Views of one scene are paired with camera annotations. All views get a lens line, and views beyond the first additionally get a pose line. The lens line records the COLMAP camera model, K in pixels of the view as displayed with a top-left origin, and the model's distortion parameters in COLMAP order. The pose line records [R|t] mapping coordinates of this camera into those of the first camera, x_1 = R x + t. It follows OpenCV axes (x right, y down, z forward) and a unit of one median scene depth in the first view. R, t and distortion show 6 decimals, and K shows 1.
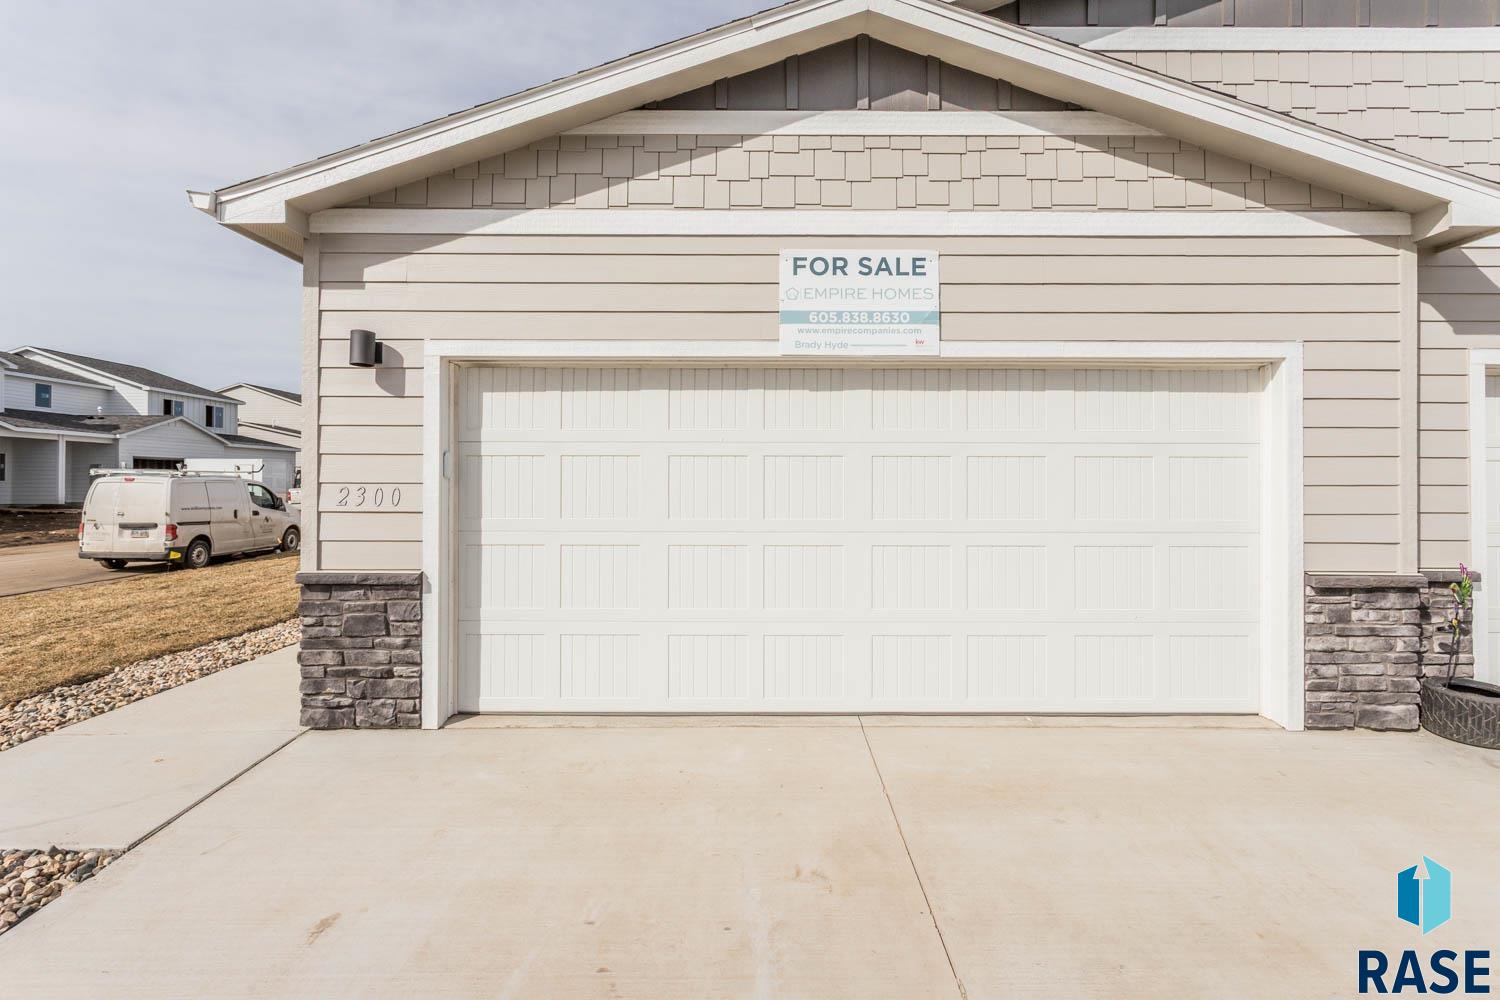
lens RADIAL K [[709.4, 0, 750.0], [0, 709.4, 500.0], [0, 0, 1]] dist [-0.000810, 0.001124]
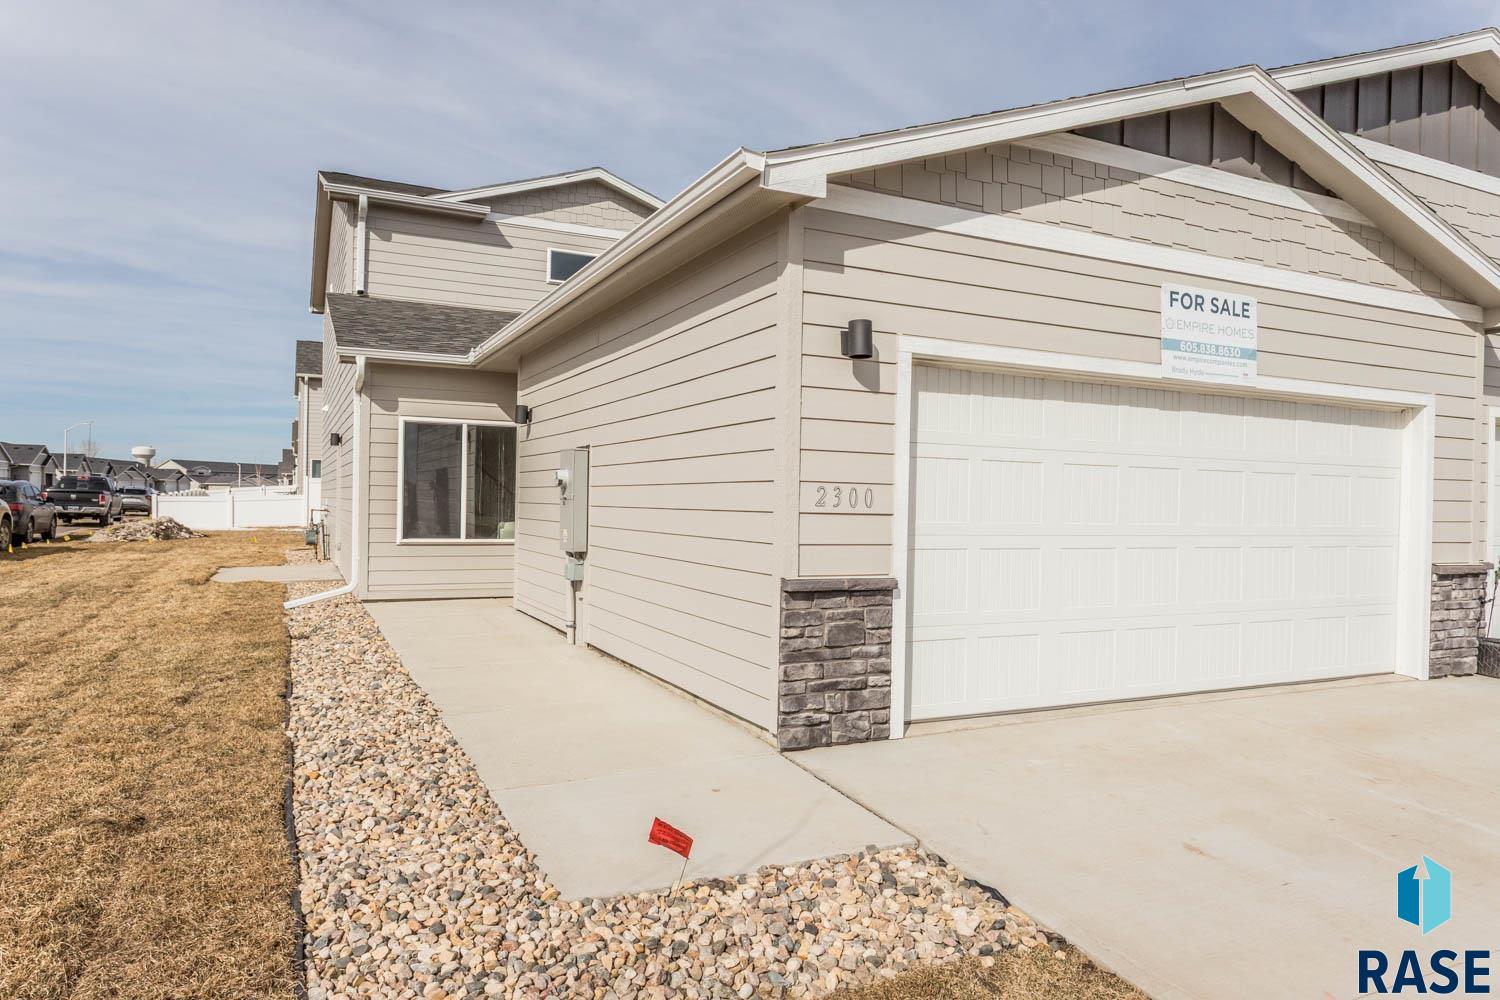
lens RADIAL K [[963.2, 0, 752.9], [0, 963.2, 530.9], [0, 0, 1]] dist [0.007698, 0.005598]
pose [[0.895105, 0.001097, 0.445853, -1.215694], [-0.011119, 0.999741, 0.019863, 0.015722], [-0.445716, -0.022737, 0.894886, -0.083150]]
